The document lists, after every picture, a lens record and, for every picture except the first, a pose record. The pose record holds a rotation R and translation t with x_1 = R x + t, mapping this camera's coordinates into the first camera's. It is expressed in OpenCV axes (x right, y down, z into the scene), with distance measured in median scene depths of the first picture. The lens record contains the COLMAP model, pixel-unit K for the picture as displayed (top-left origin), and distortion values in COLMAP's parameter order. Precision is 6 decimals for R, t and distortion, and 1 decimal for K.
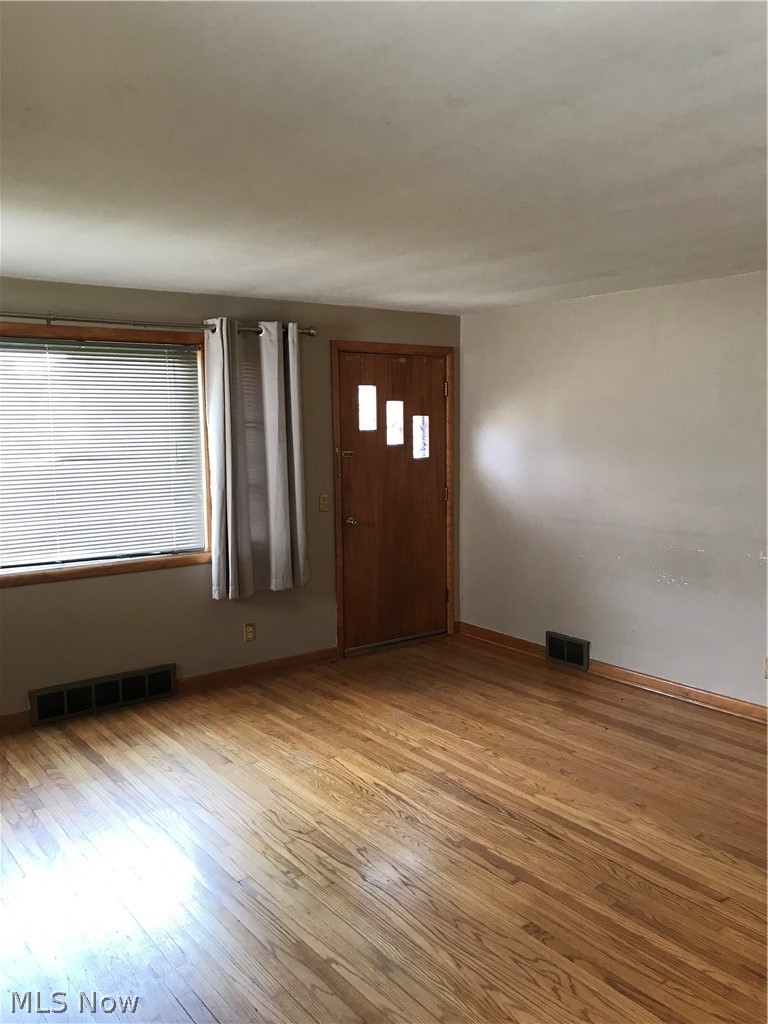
lens RADIAL K [[848.2, 0, 384.0], [0, 848.2, 512.0], [0, 0, 1]] dist [0.083741, 0.002292]
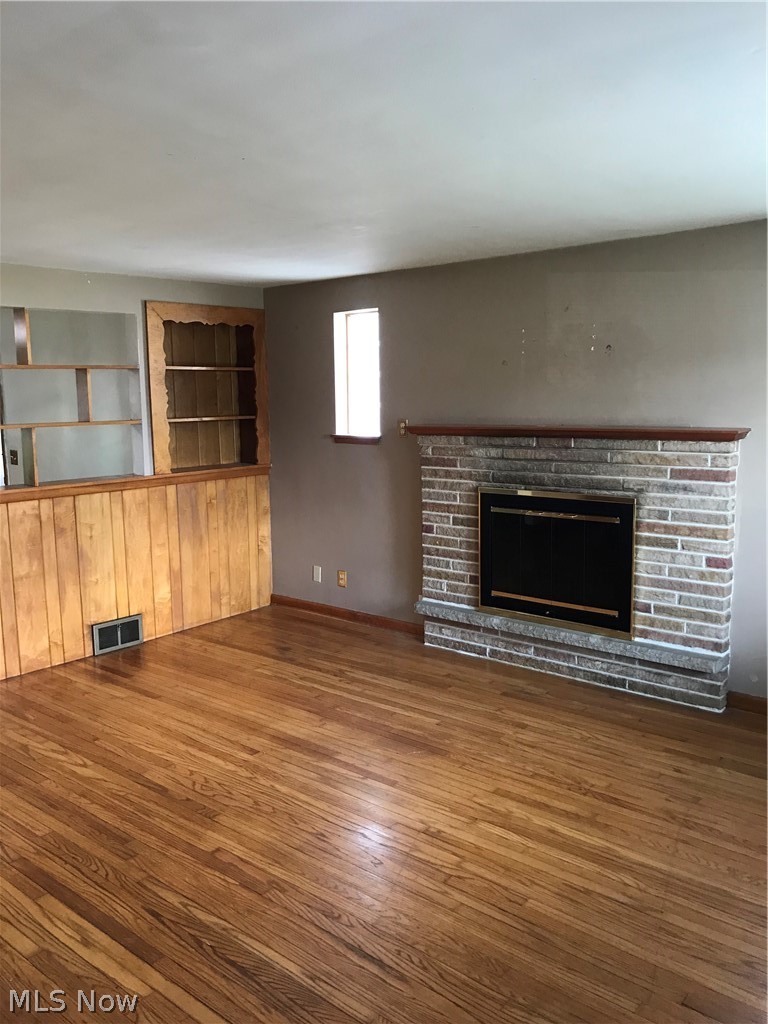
lens RADIAL K [[848.2, 0, 384.0], [0, 848.2, 512.0], [0, 0, 1]] dist [0.083741, 0.002292]
pose [[-0.975887, 0.057179, -0.210653, 0.150406], [0.002166, 0.967569, 0.252597, -0.216349], [0.218265, 0.246050, -0.944362, 1.914454]]
